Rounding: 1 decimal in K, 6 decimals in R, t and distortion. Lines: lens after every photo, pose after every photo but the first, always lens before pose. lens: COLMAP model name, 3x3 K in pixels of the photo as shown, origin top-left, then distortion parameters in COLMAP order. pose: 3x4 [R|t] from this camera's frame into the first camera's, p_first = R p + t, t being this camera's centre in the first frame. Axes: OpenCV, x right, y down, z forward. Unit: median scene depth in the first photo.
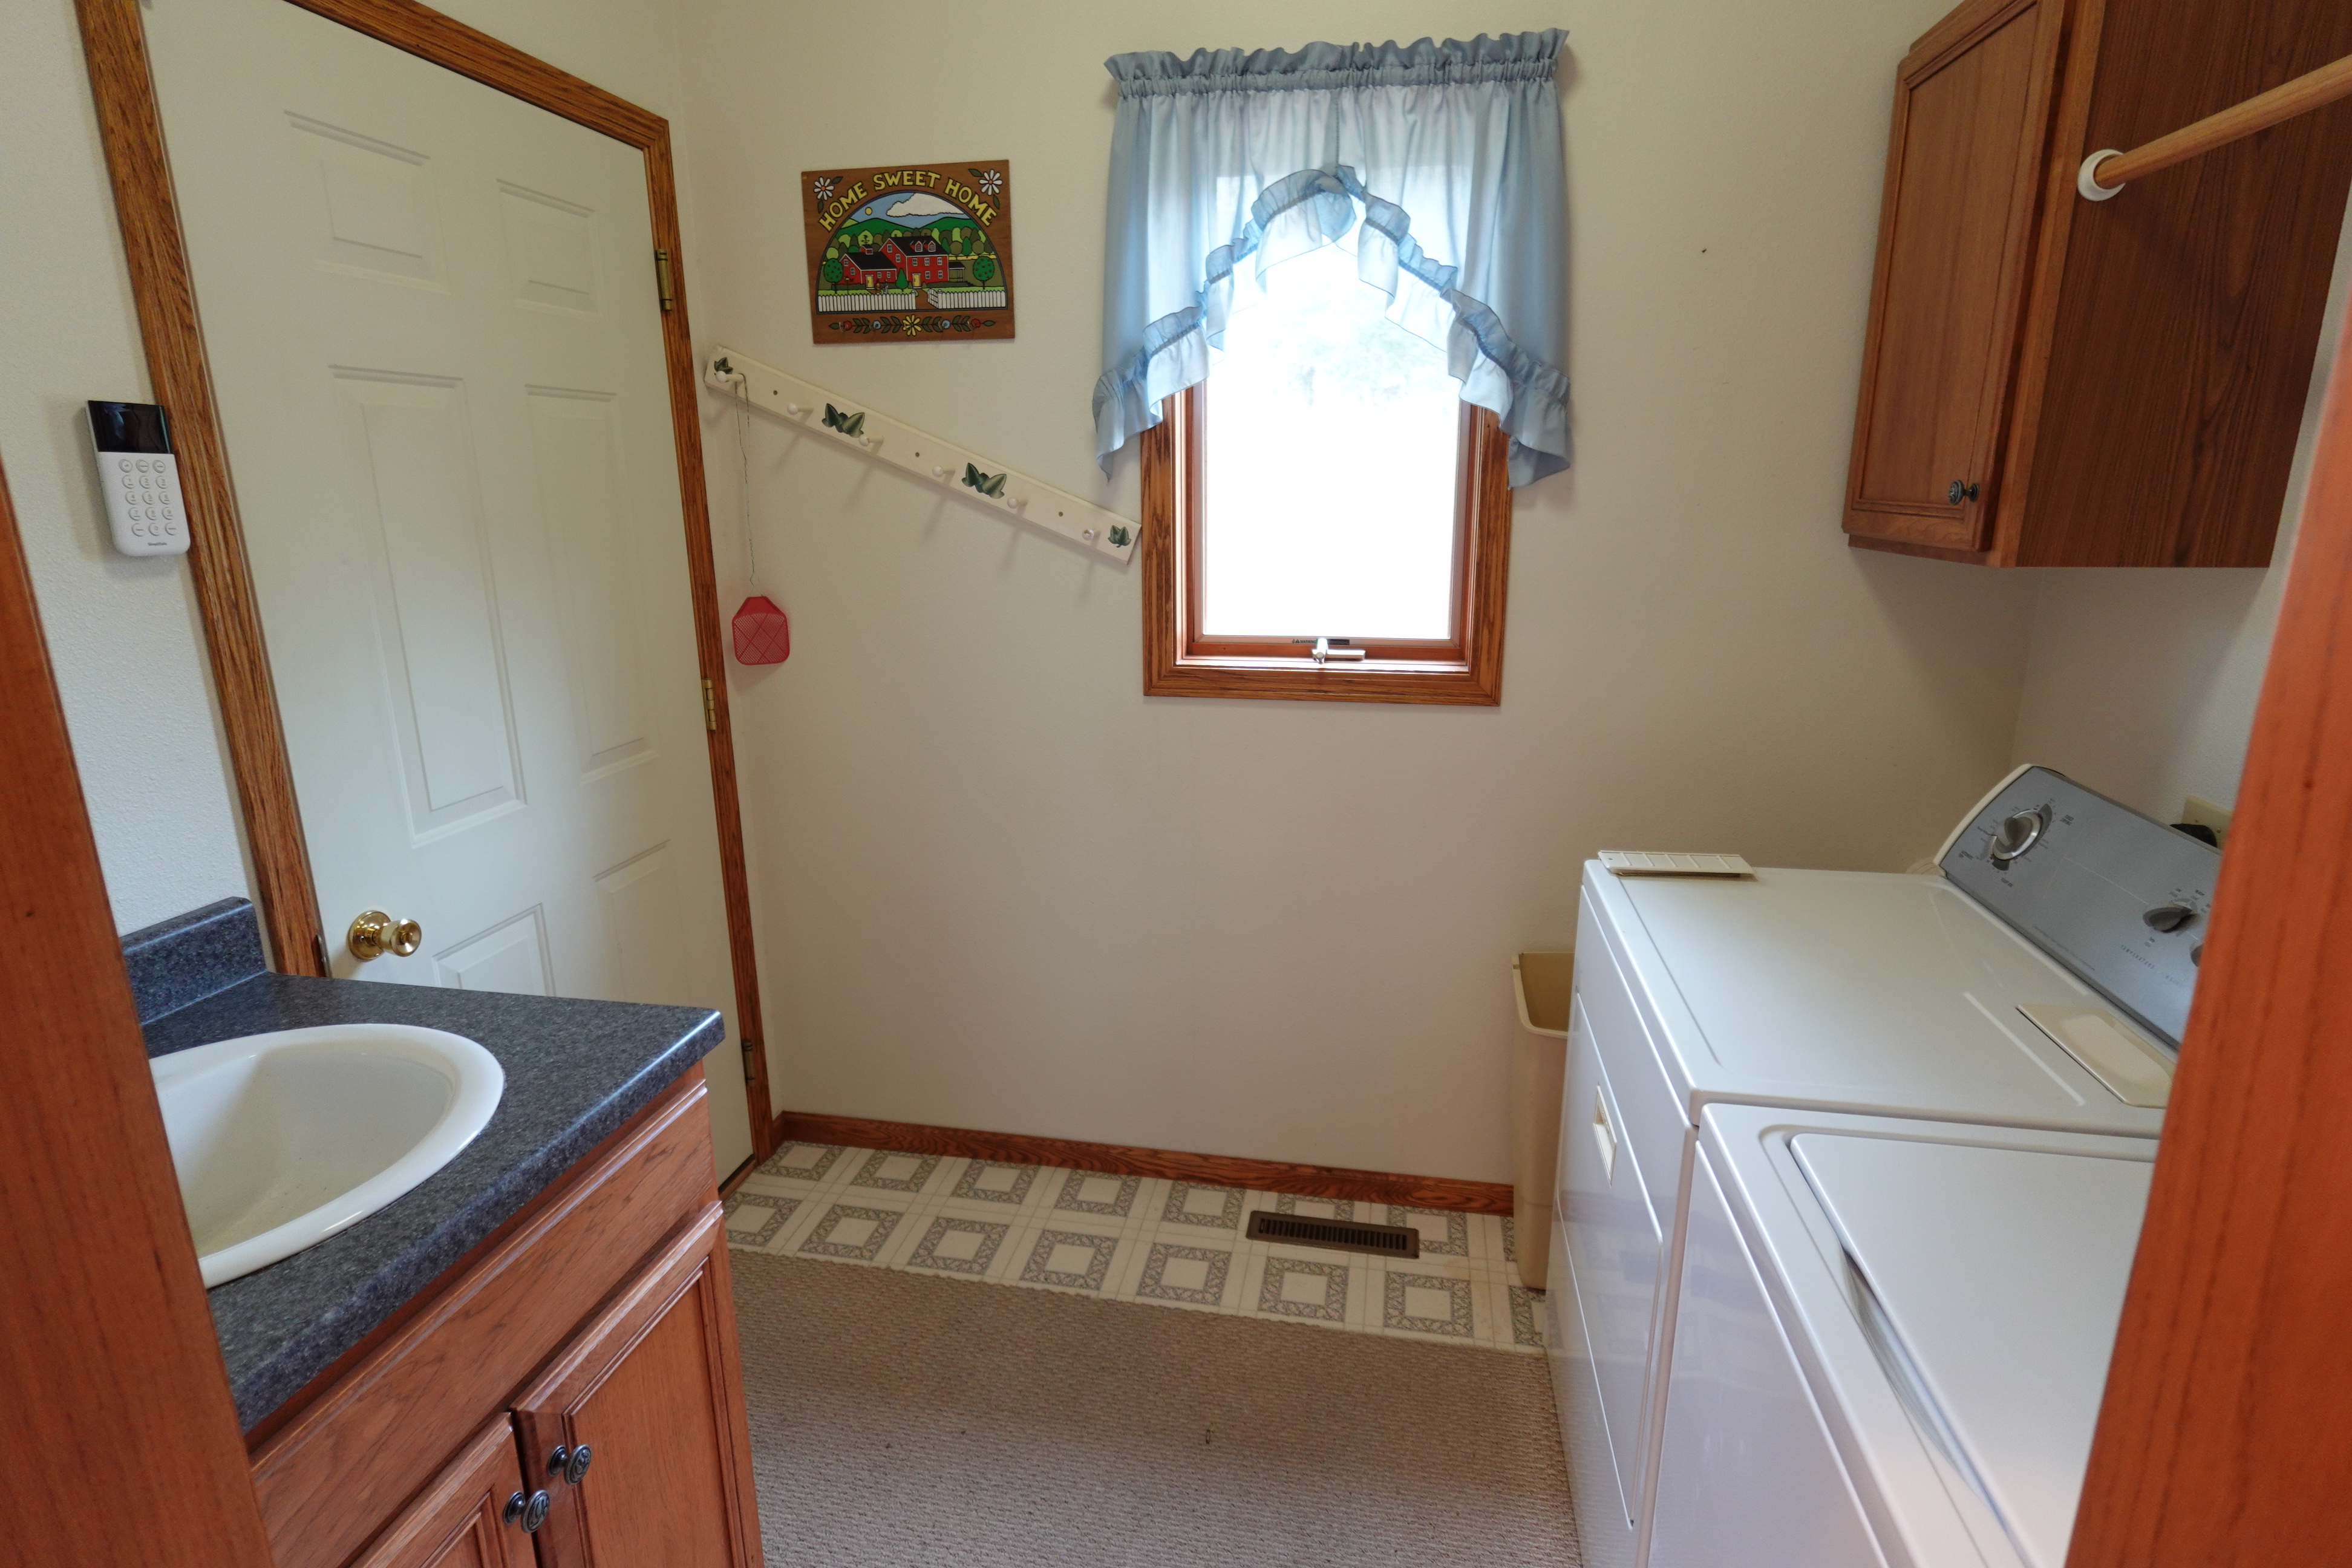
lens RADIAL K [[1196.3, 0, 1173.3], [0, 1196.3, 783.5], [0, 0, 1]] dist [-0.002447, -0.001362]
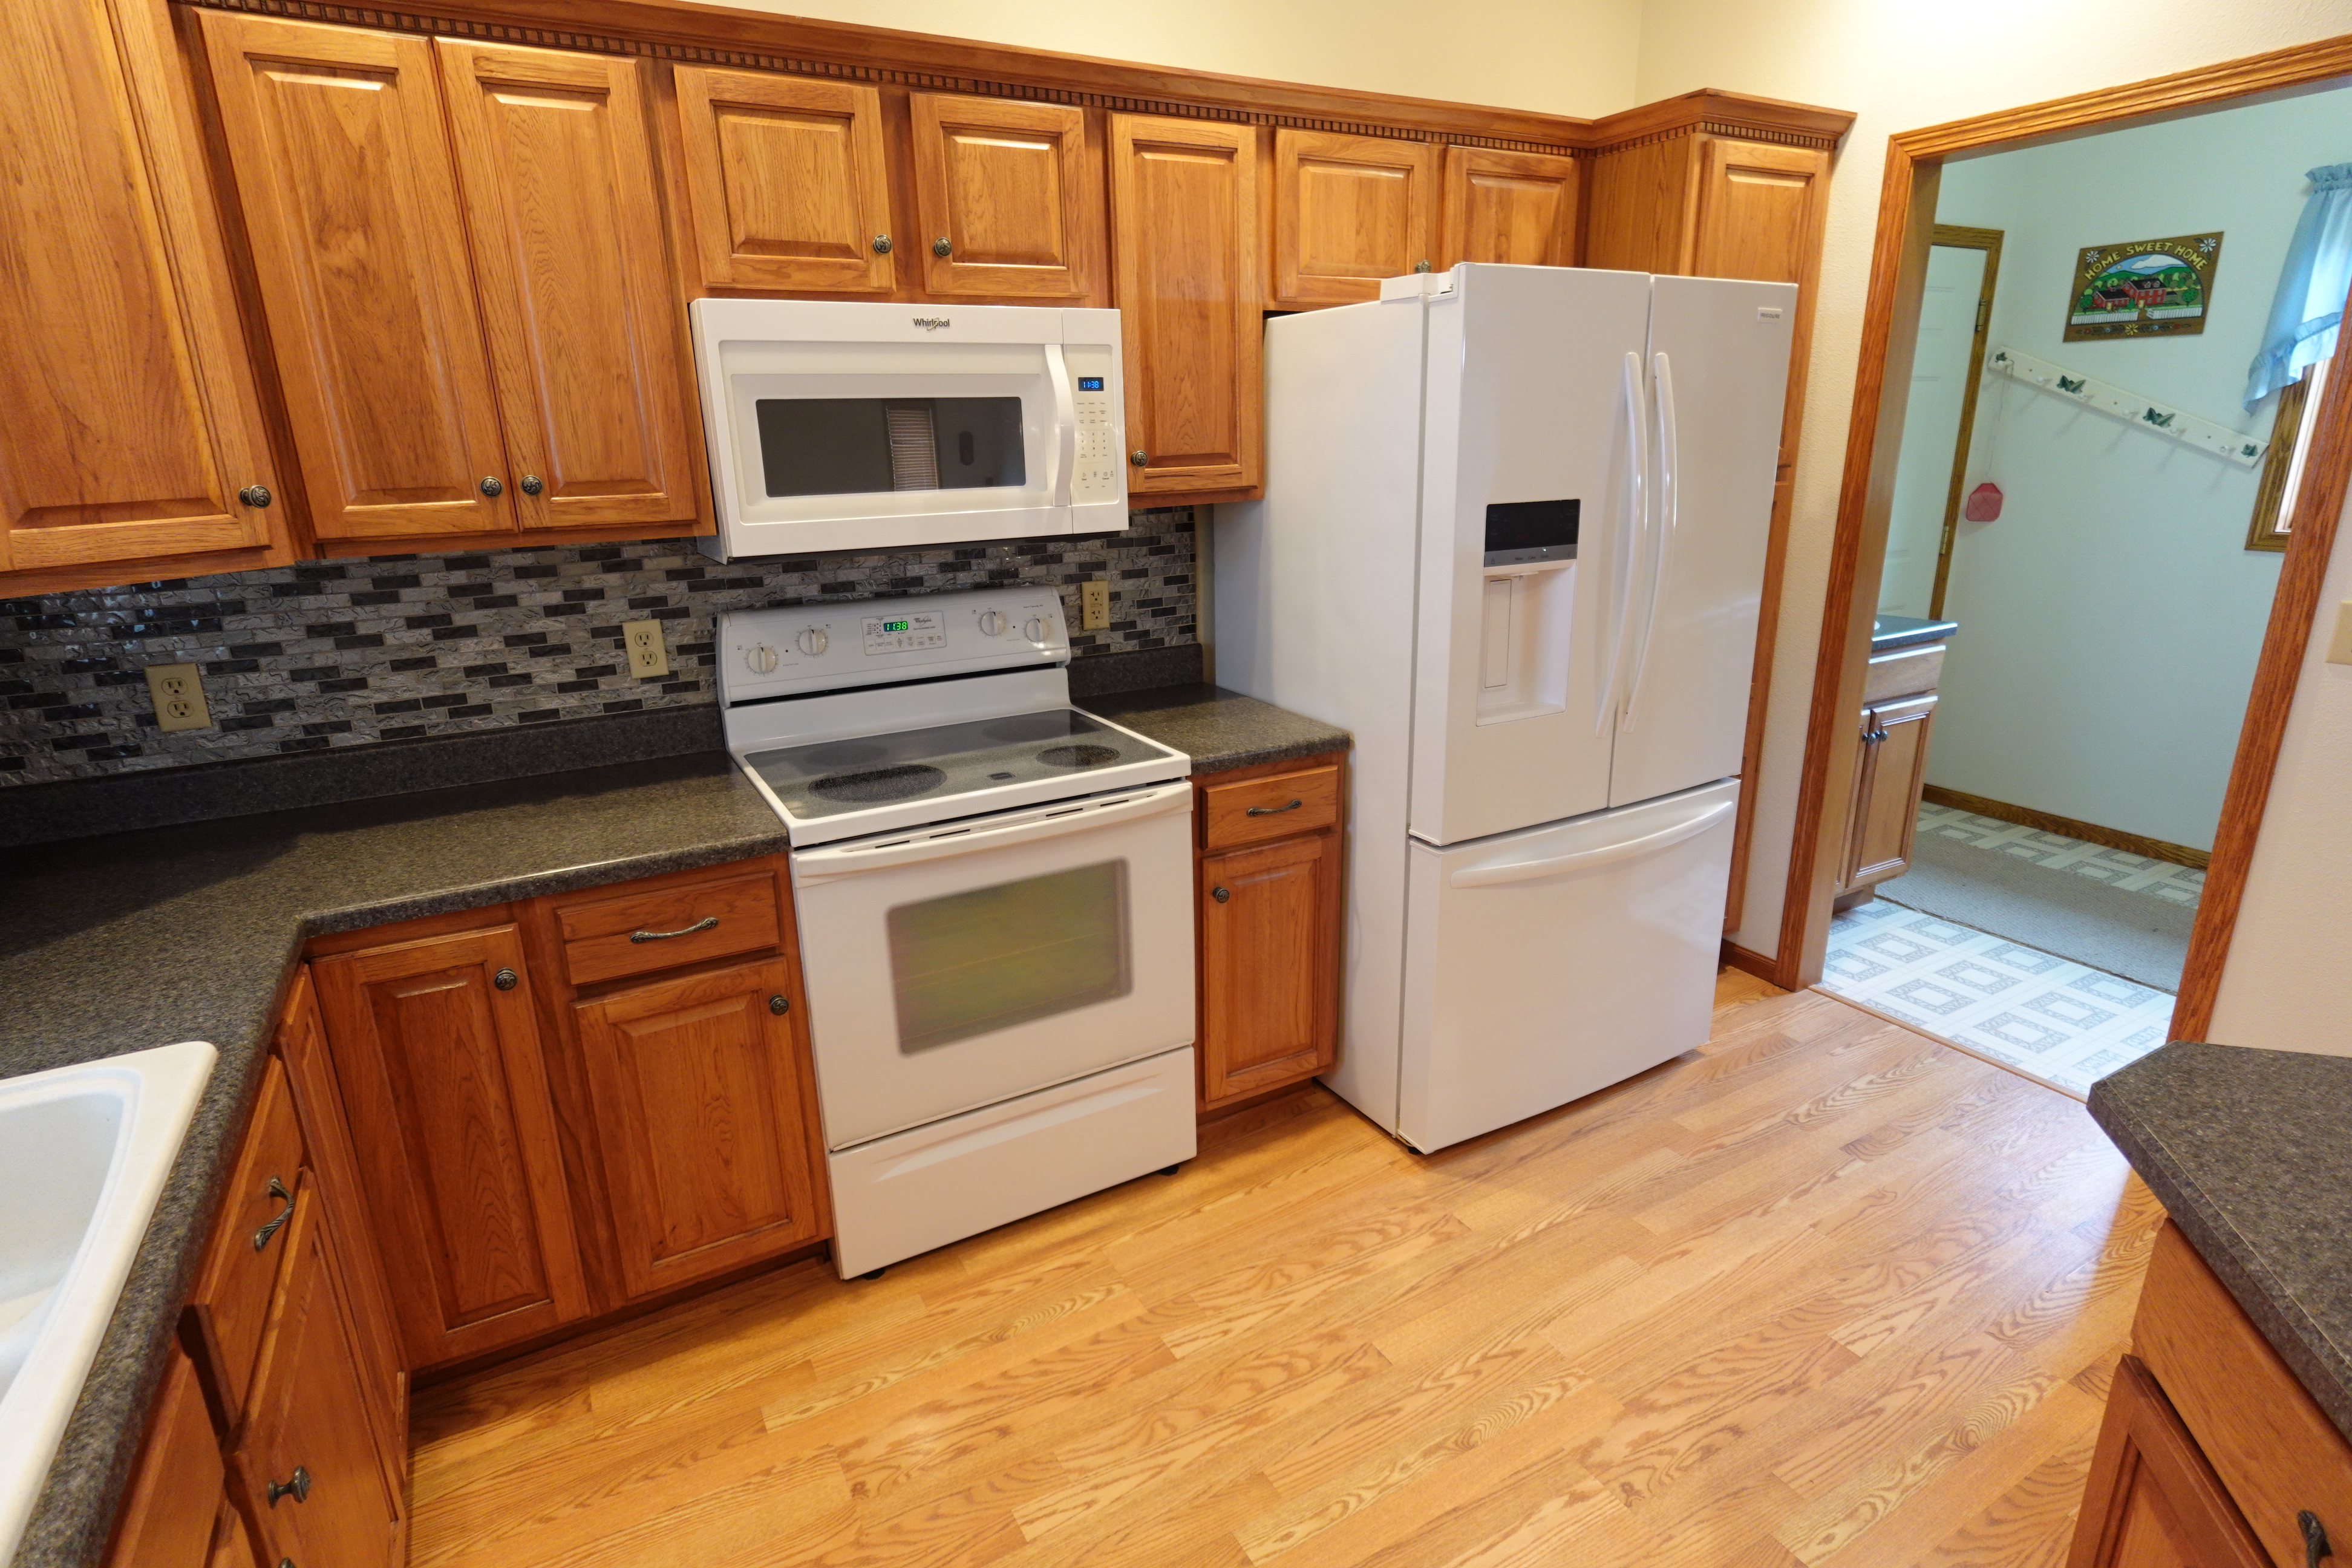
lens RADIAL K [[1196.3, 0, 1165.8], [0, 1196.3, 783.8], [0, 0, 1]] dist [-0.002447, -0.001362]
pose [[0.643453, 0.212720, -0.735336, 0.305052], [-0.180131, 0.975715, 0.124634, 0.312953], [0.743990, 0.052261, 0.666144, -1.211763]]
